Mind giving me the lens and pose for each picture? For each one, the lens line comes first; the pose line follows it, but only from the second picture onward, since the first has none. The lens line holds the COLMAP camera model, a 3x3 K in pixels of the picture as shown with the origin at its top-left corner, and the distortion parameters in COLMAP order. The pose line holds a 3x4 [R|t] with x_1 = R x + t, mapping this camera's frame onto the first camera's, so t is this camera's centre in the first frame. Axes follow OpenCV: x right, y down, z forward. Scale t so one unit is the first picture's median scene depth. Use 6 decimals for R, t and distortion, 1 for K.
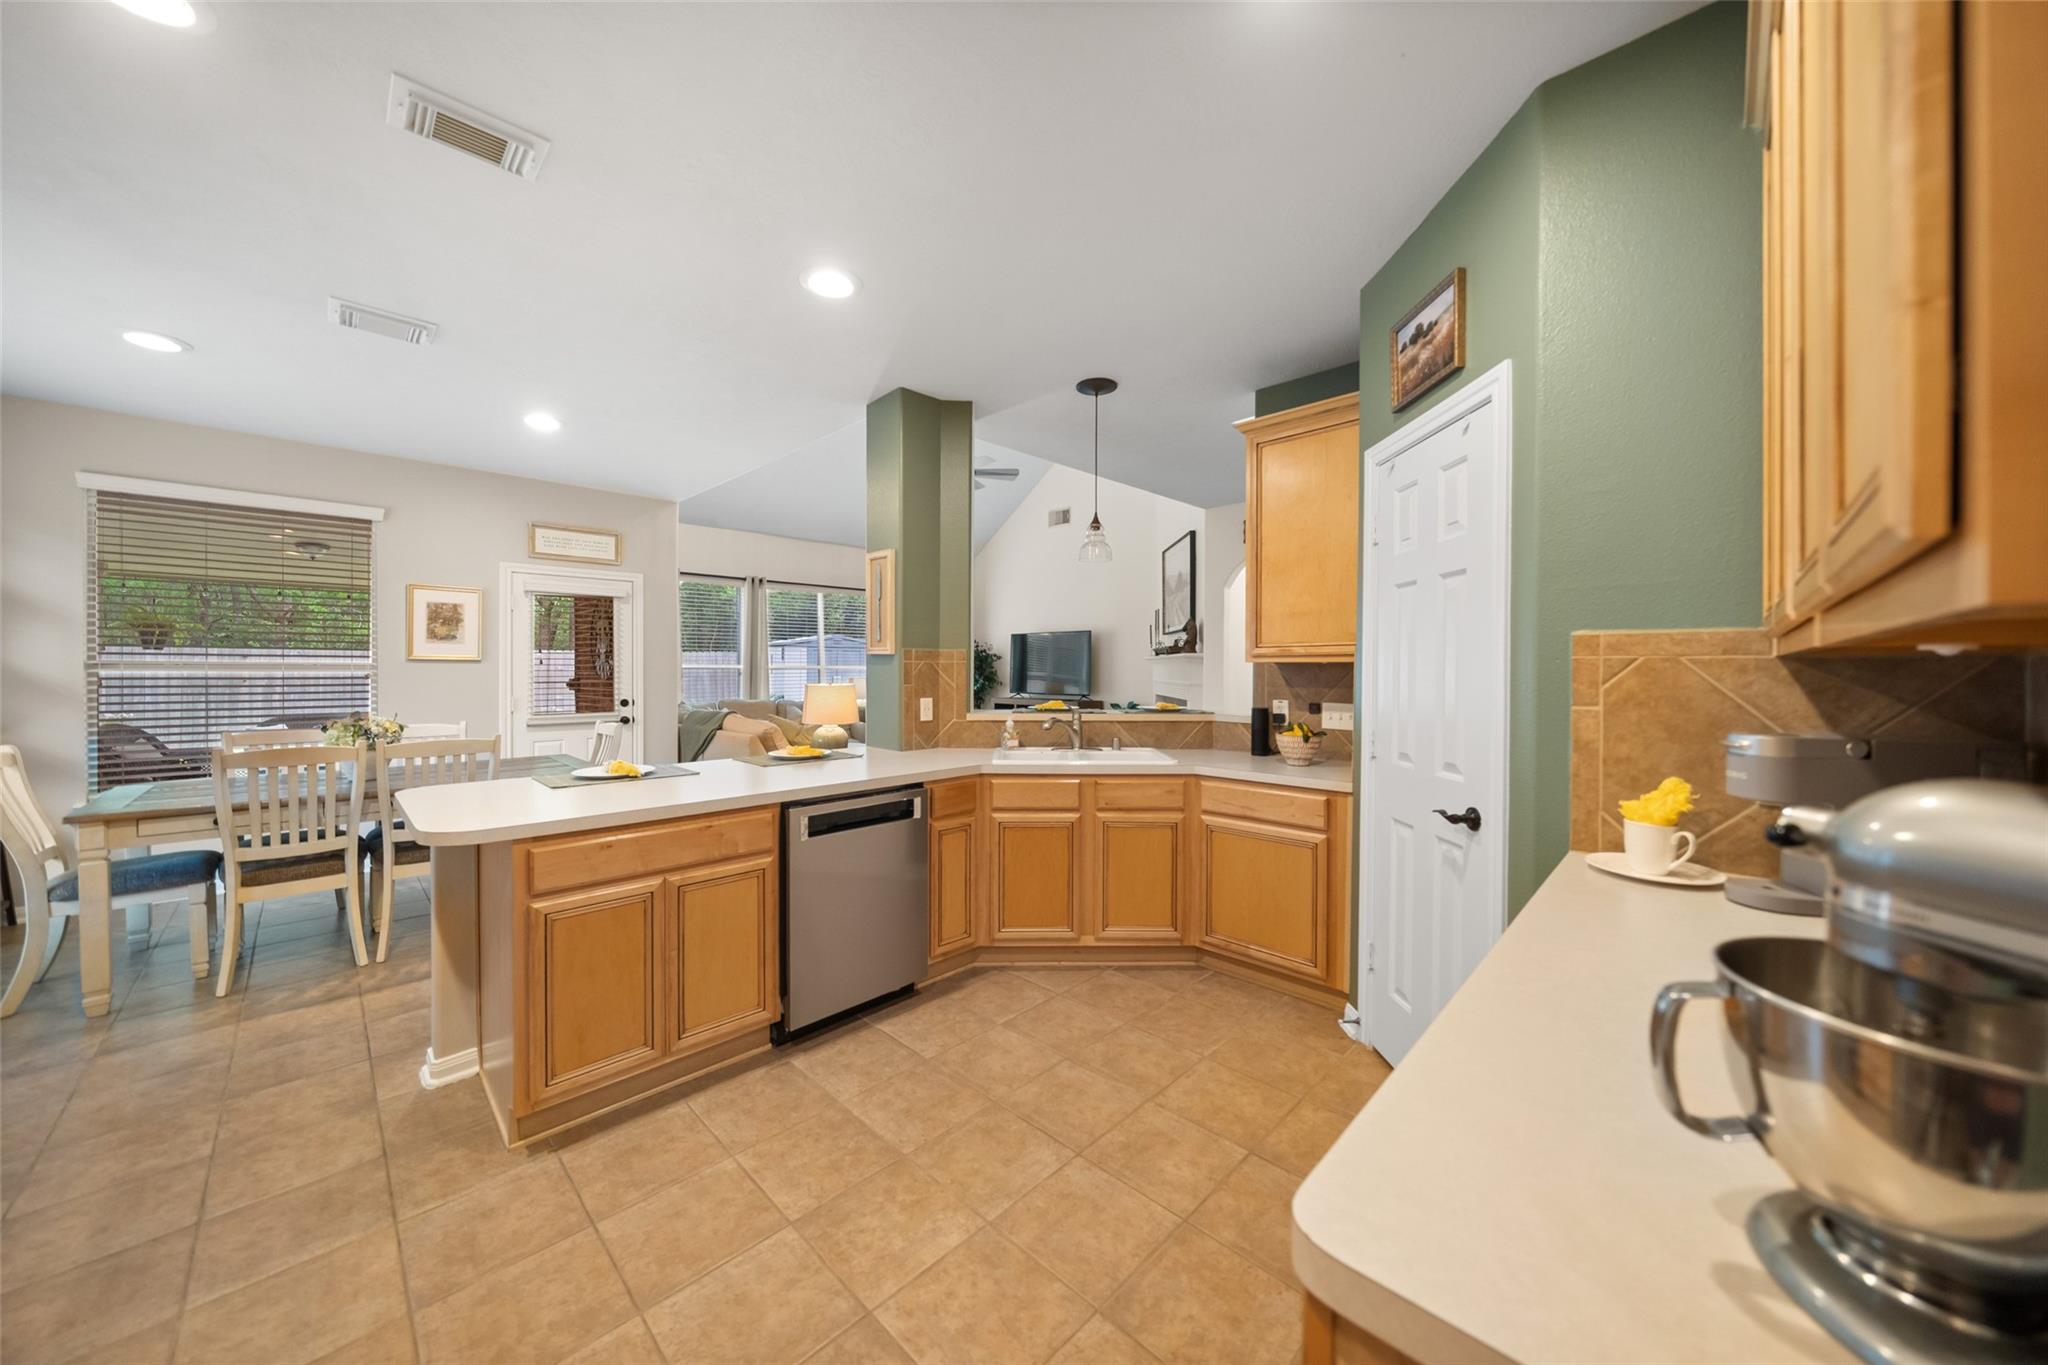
lens RADIAL K [[705.3, 0, 1036.4], [0, 705.3, 668.1], [0, 0, 1]] dist [-0.008088, 0.000236]
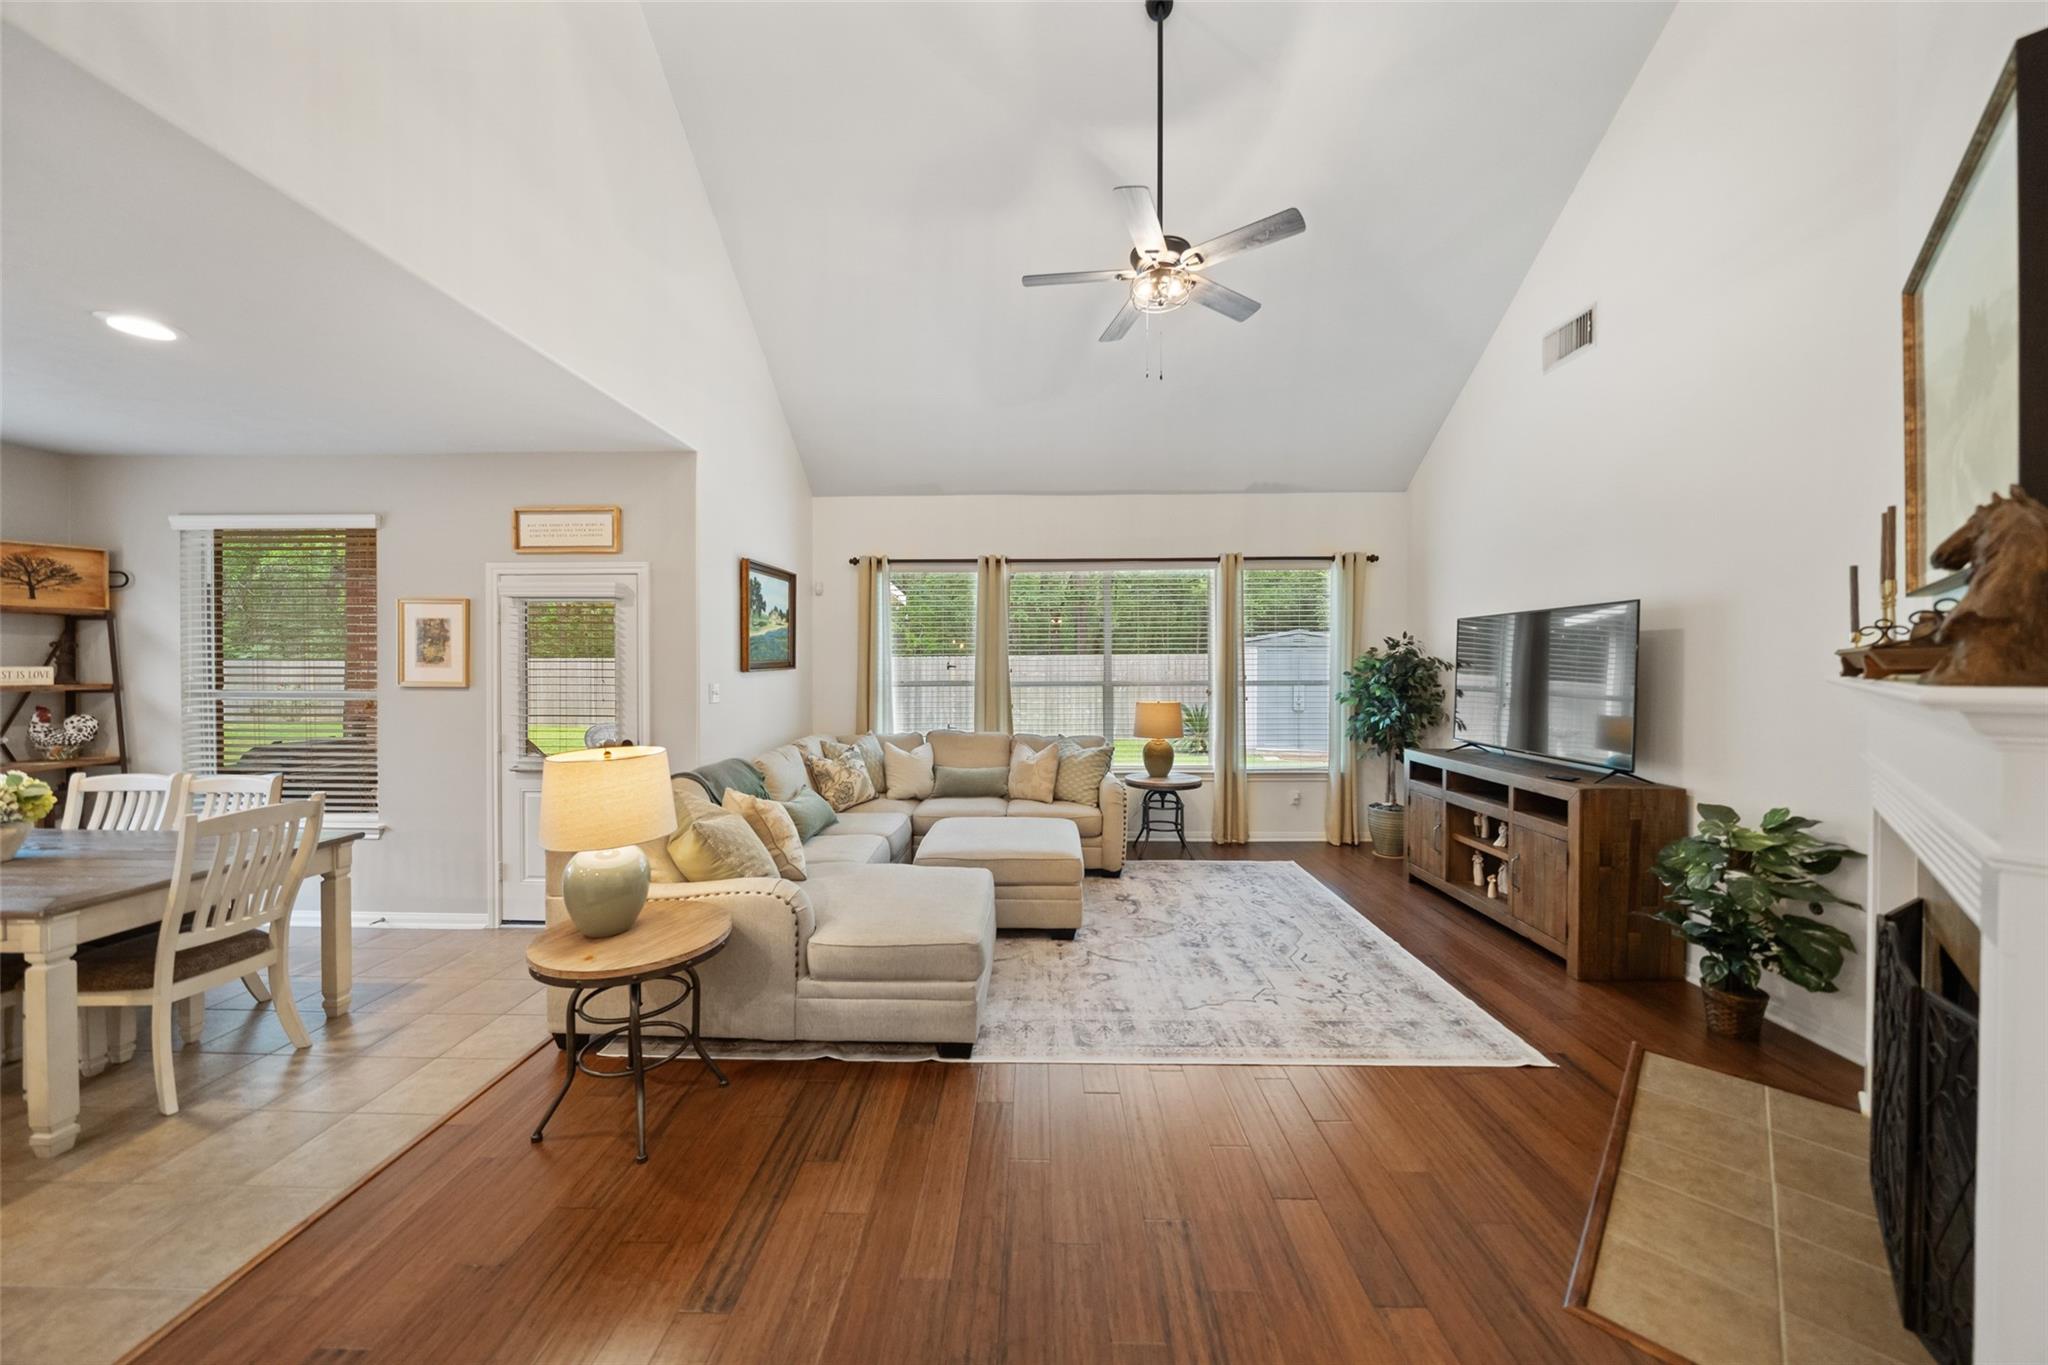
lens RADIAL K [[705.3, 0, 1023.2], [0, 705.3, 668.0], [0, 0, 1]] dist [-0.008088, 0.000236]
pose [[0.677851, 0.001956, -0.735197, 0.377125], [0.002263, 0.999986, 0.004746, -0.056077], [0.735196, -0.004881, 0.677837, 1.470332]]
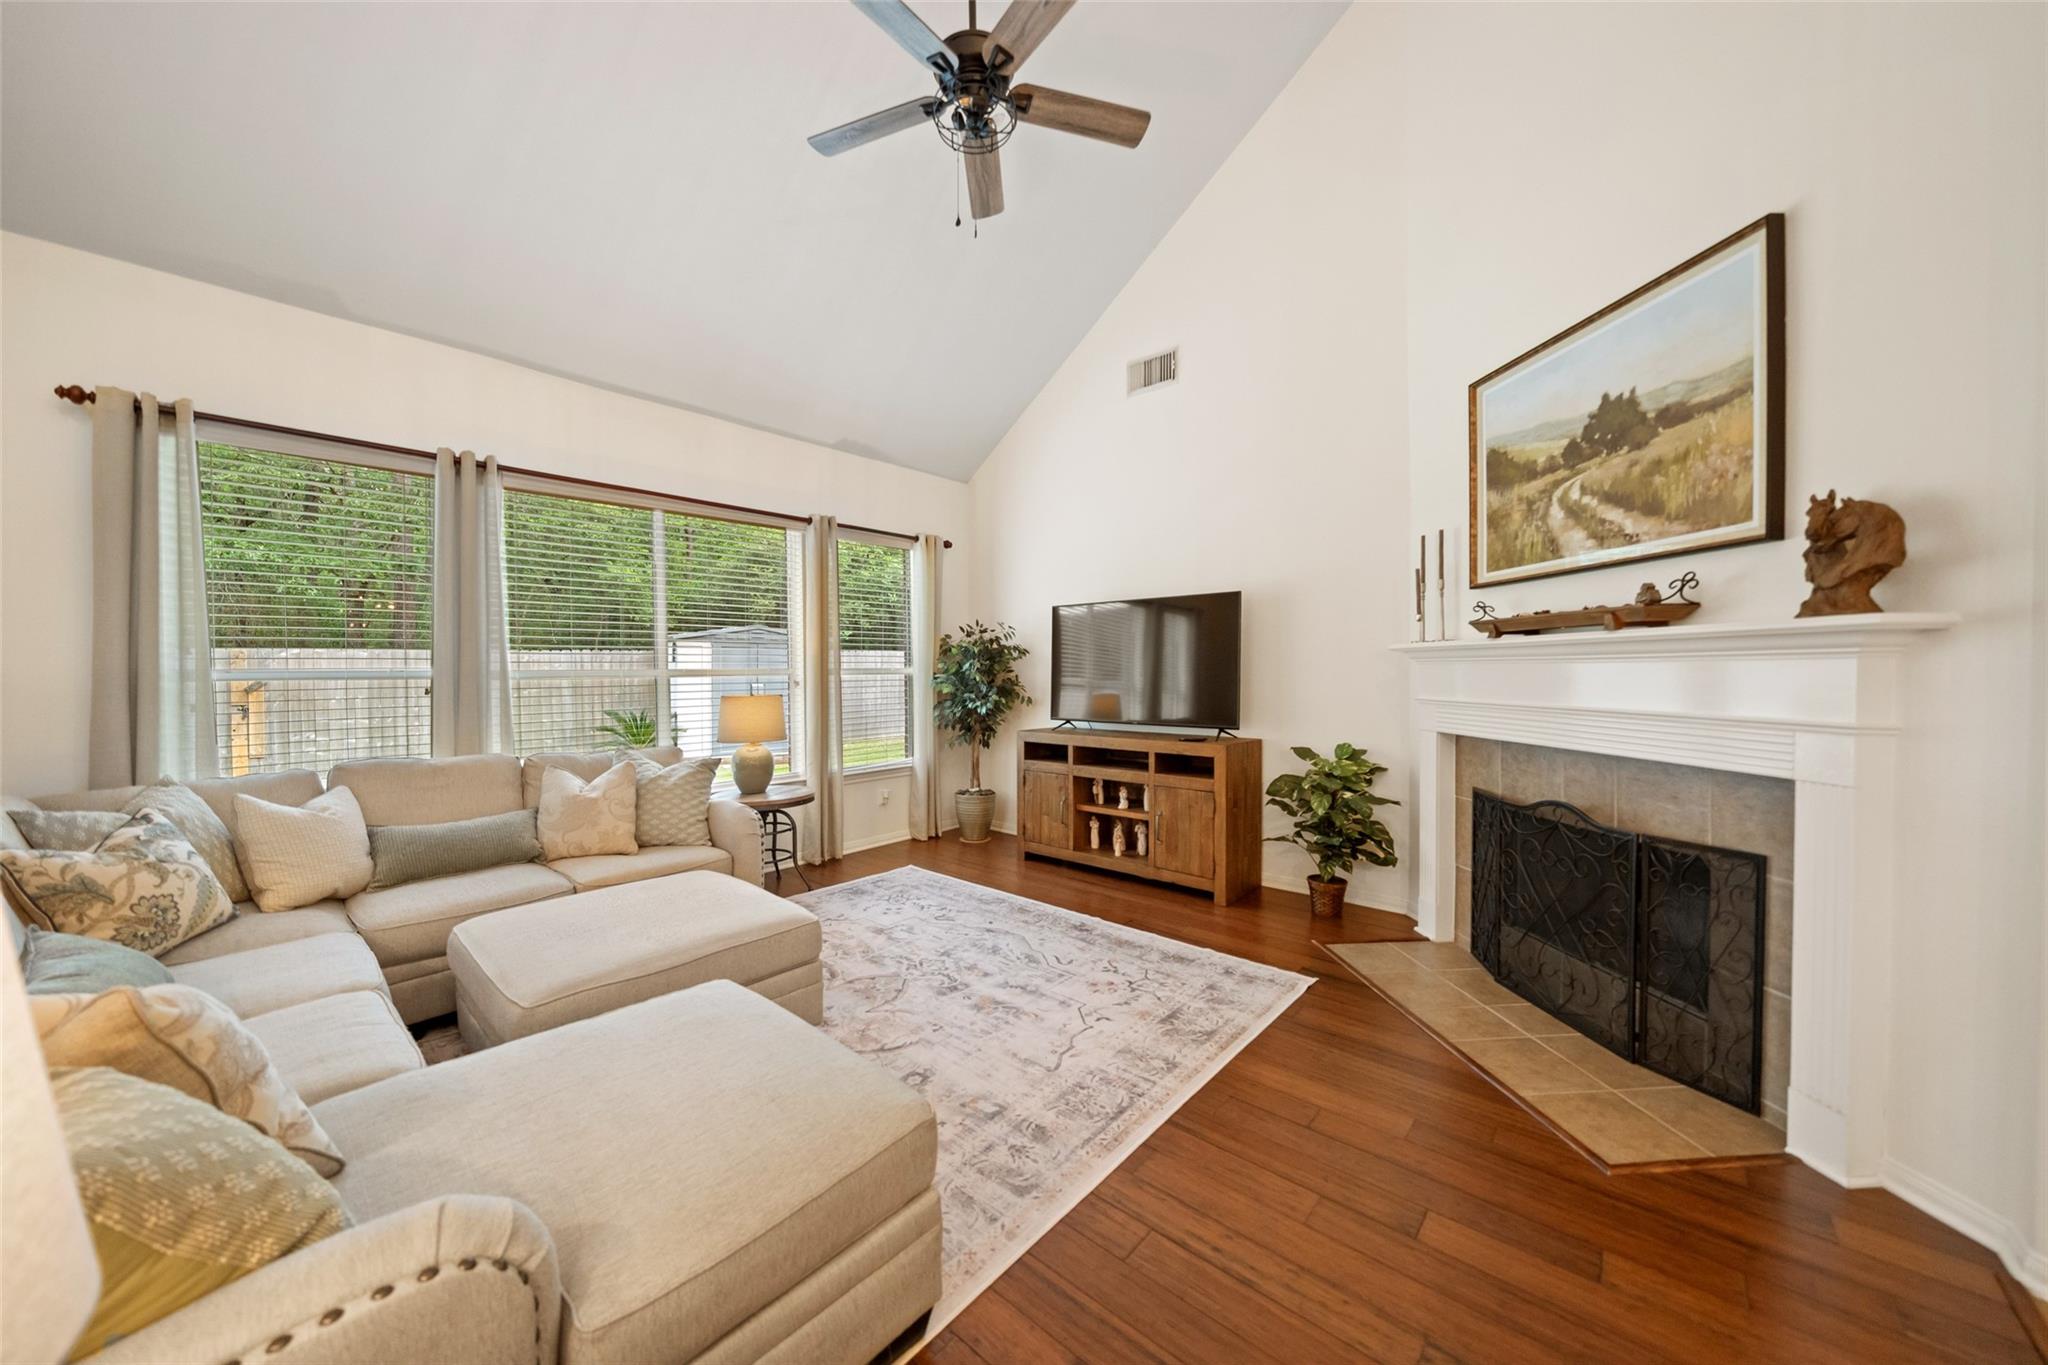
lens RADIAL K [[705.3, 0, 1020.2], [0, 705.3, 682.3], [0, 0, 1]] dist [-0.008088, 0.000236]
pose [[0.999259, -0.007826, 0.037679, -0.248399], [0.007234, 0.999849, 0.015804, -0.002381], [-0.037797, -0.015520, 0.999165, 1.556853]]
